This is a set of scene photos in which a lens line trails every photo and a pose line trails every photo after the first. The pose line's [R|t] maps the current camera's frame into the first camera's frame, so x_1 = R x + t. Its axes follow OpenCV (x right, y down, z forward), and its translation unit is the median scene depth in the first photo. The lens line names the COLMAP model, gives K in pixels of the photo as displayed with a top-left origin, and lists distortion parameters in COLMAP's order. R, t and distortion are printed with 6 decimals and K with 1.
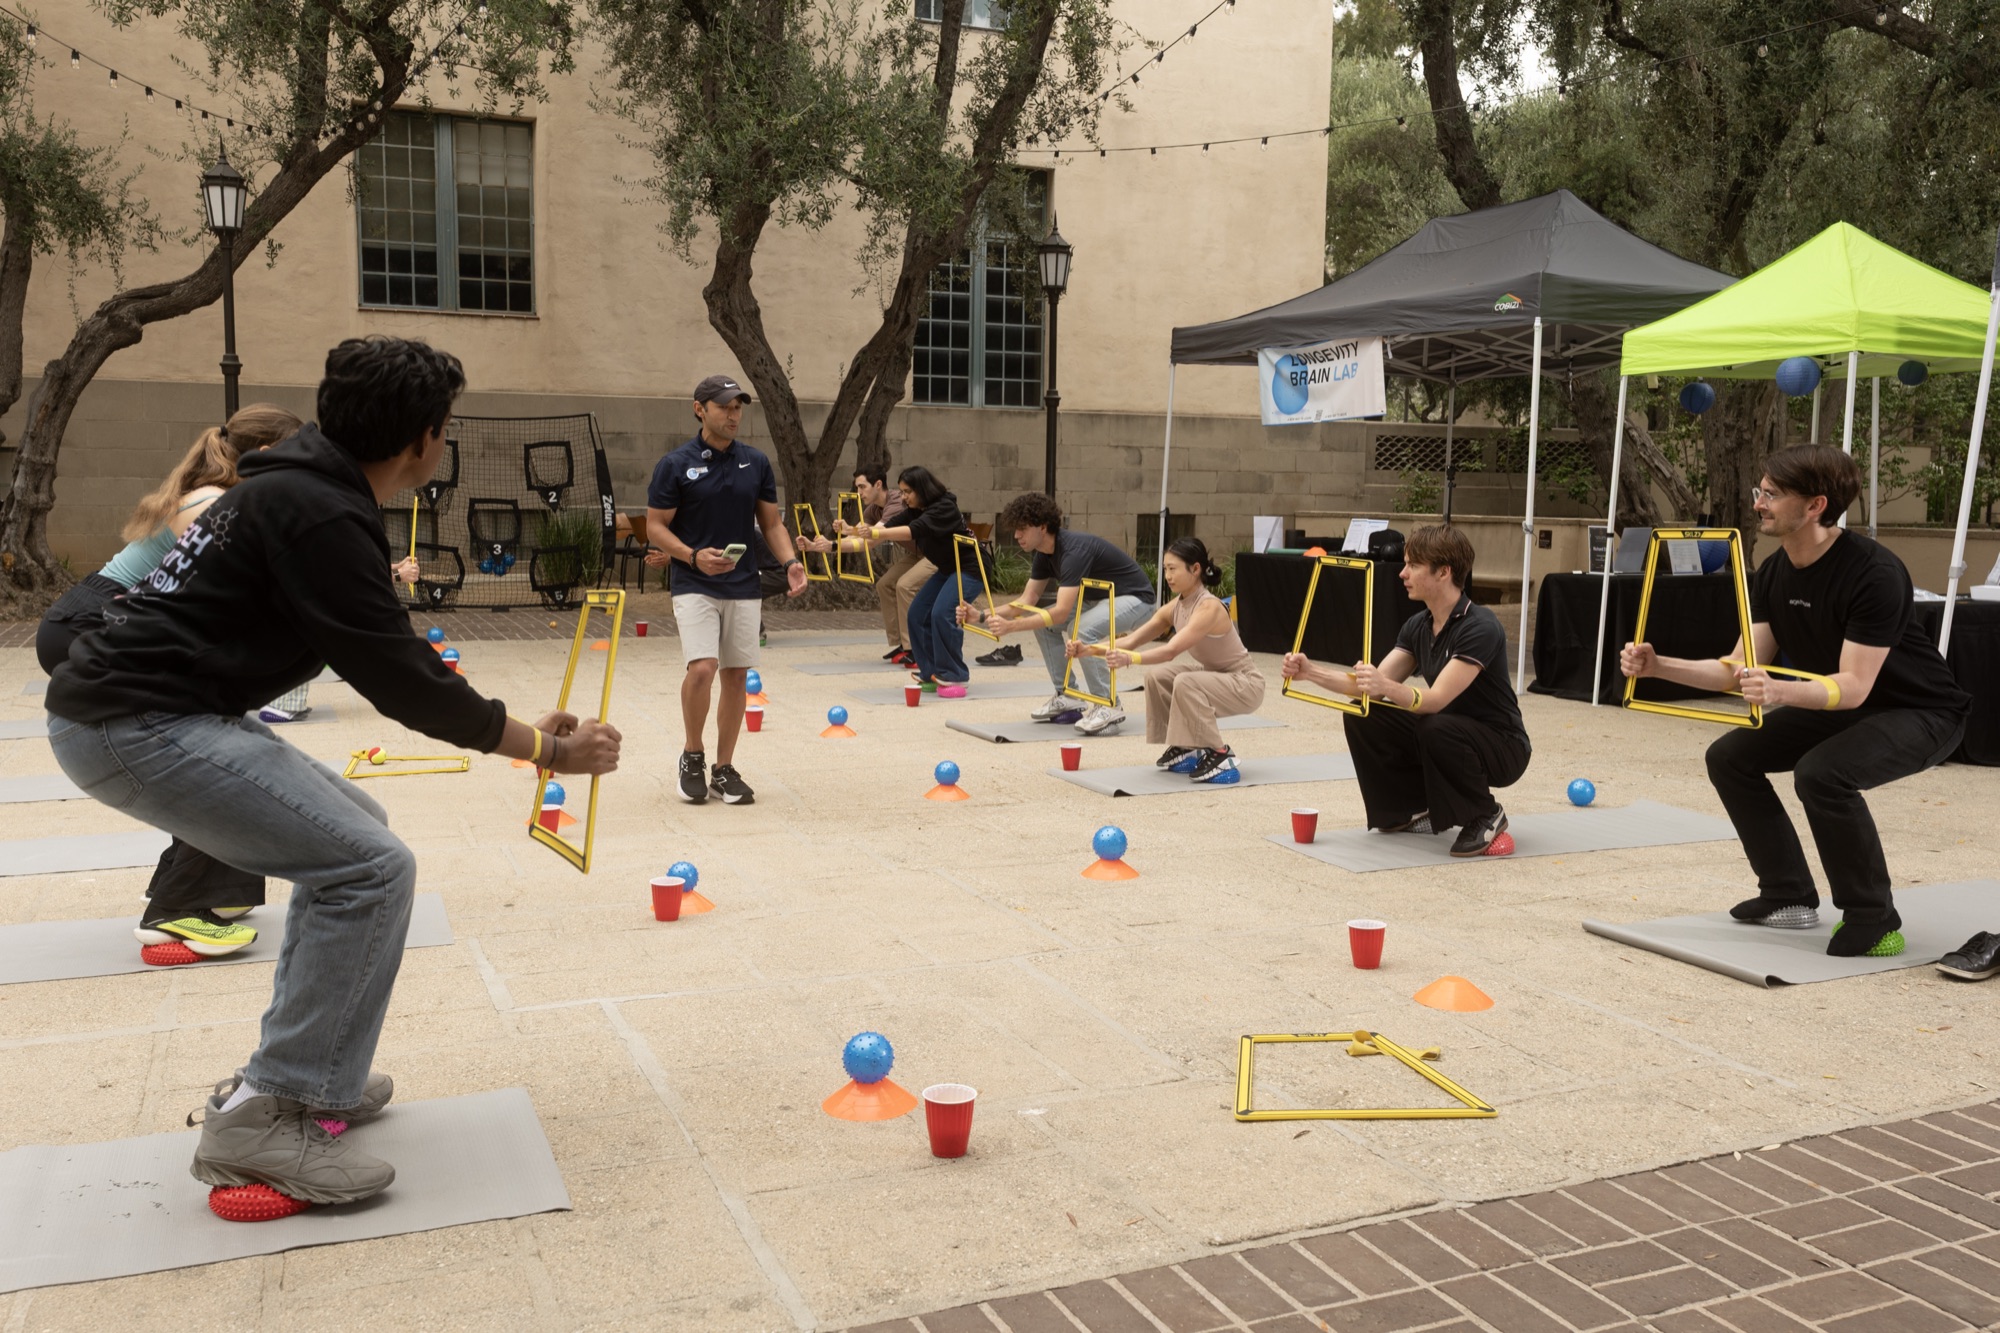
lens RADIAL K [[1713.2, 0, 1008.6], [0, 1713.2, 669.7], [0, 0, 1]] dist [0.014553, -0.003651]
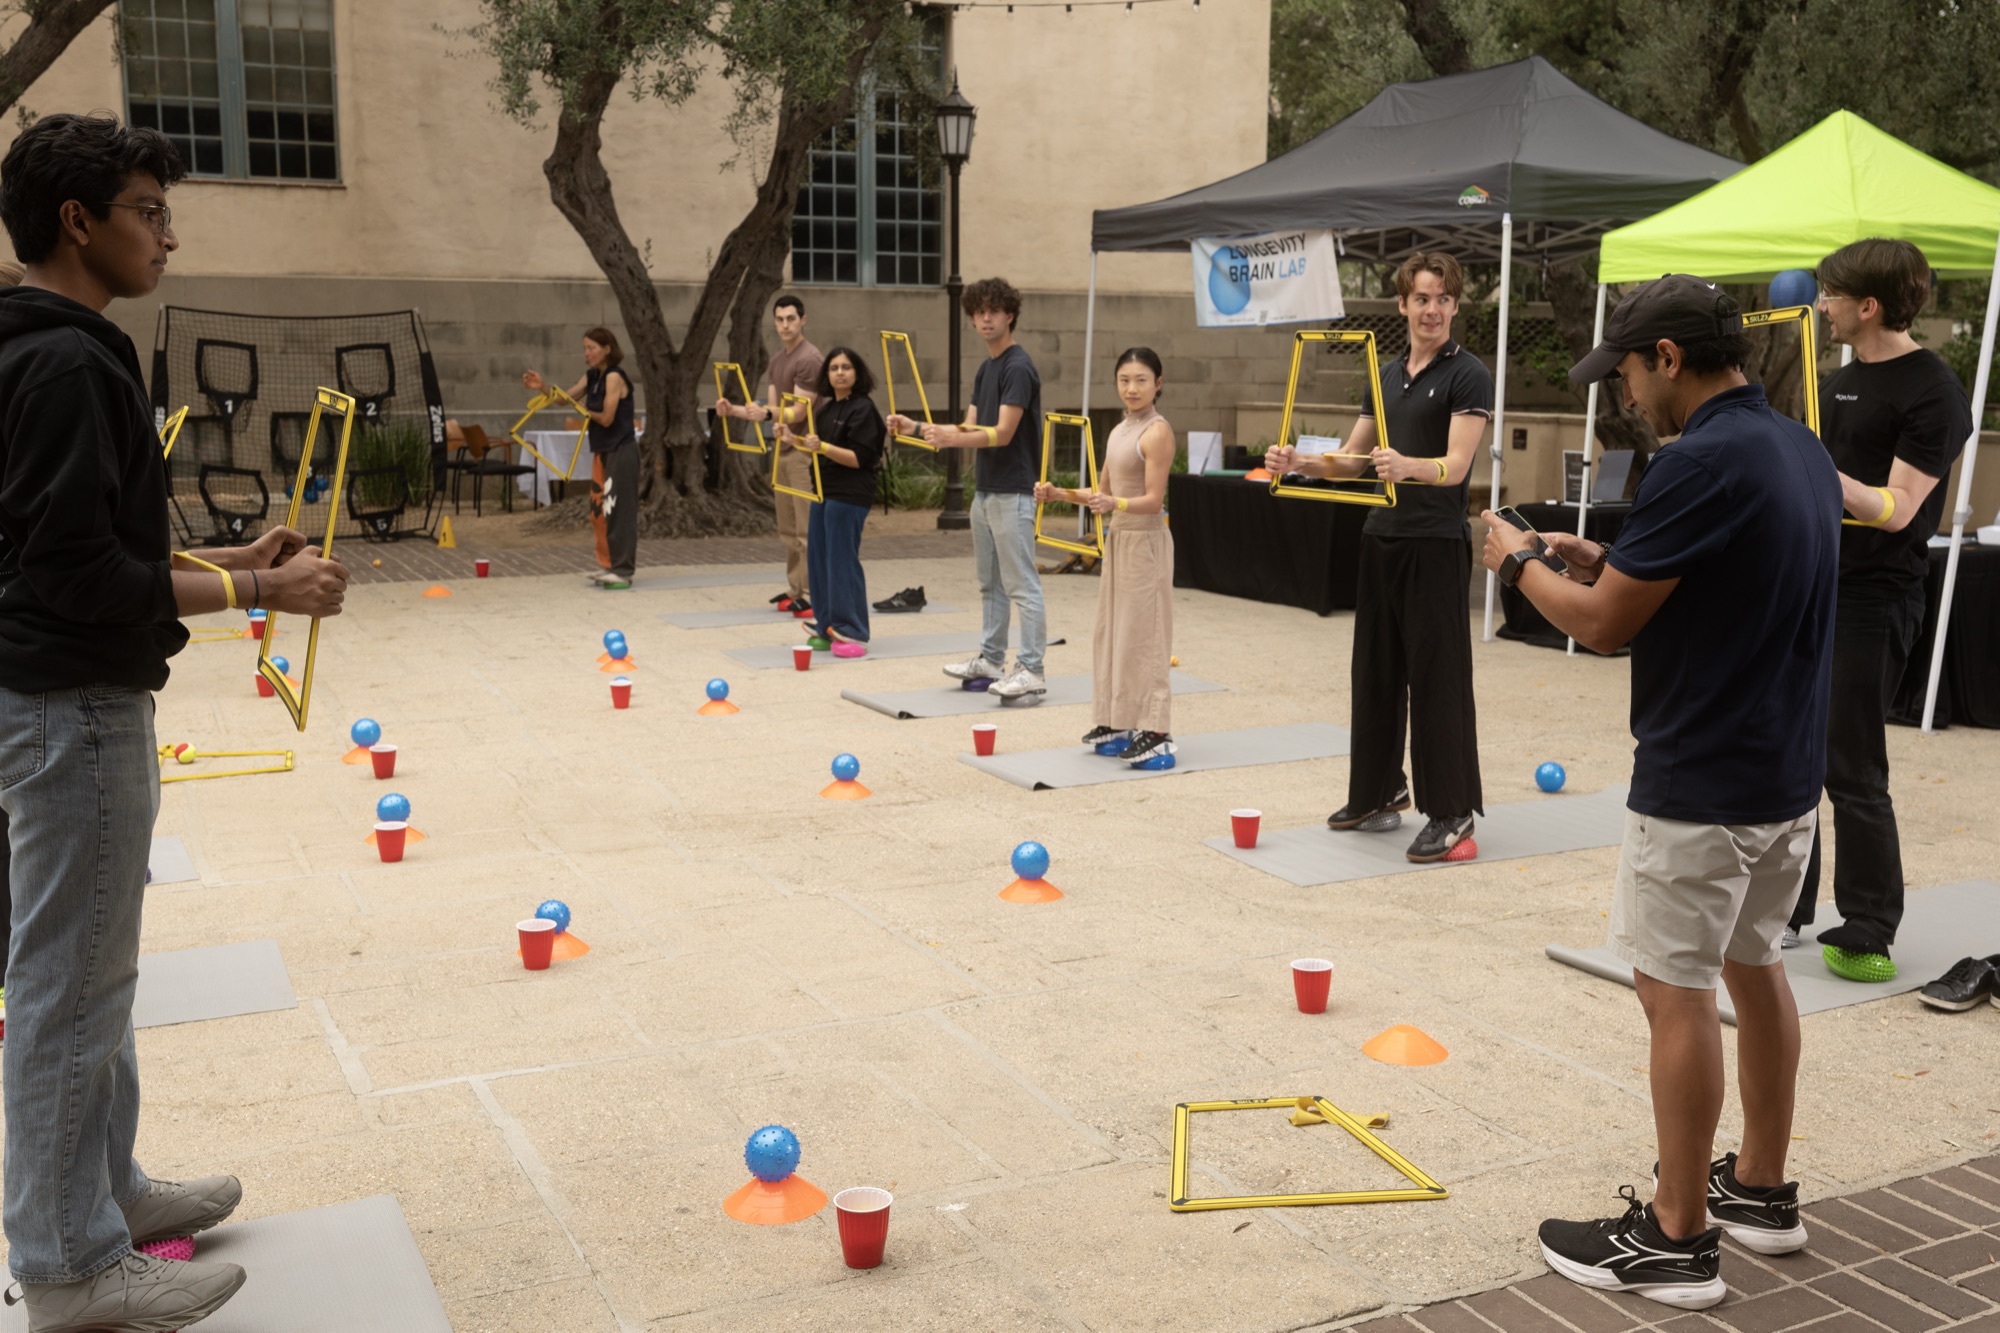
lens RADIAL K [[1998.6, 0, 1007.2], [0, 1998.6, 657.4], [0, 0, 1]] dist [0.016489, 0.000000]
pose [[0.998655, -0.015972, 0.049321, -0.001202], [0.013658, 0.998806, 0.046905, -0.021694], [-0.050011, -0.046168, 0.997681, -0.015901]]
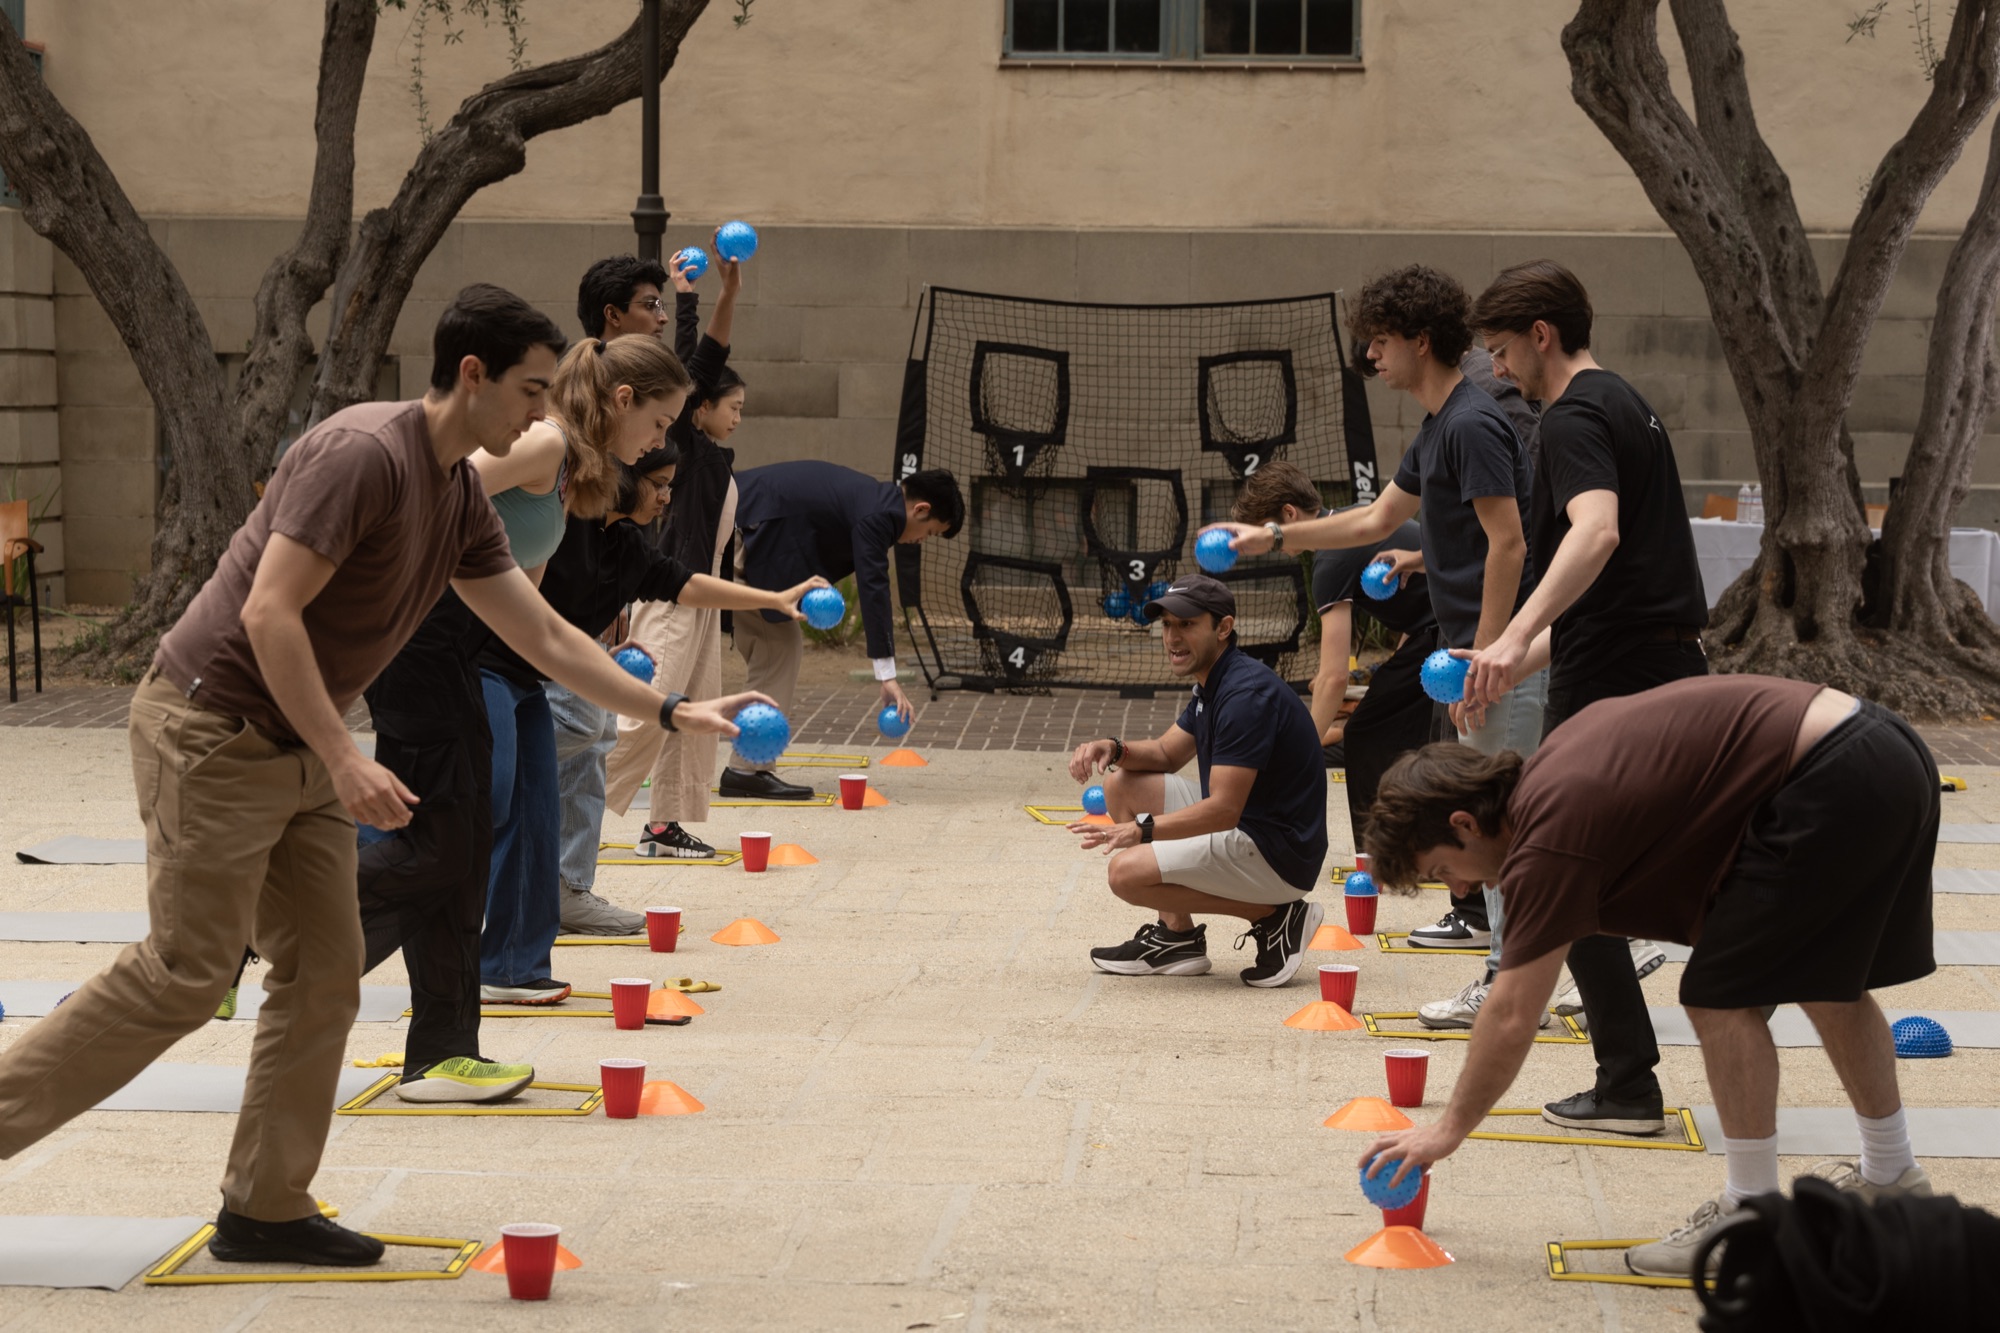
lens RADIAL K [[4714.3, 0, 994.6], [0, 4714.3, 667.5], [0, 0, 1]] dist [0.081440, 0.000000]
pose [[0.899086, 0.028259, -0.436858, 0.276390], [-0.048254, 0.998231, -0.034738, 0.006909], [0.435104, 0.052313, 0.898859, -0.248444]]
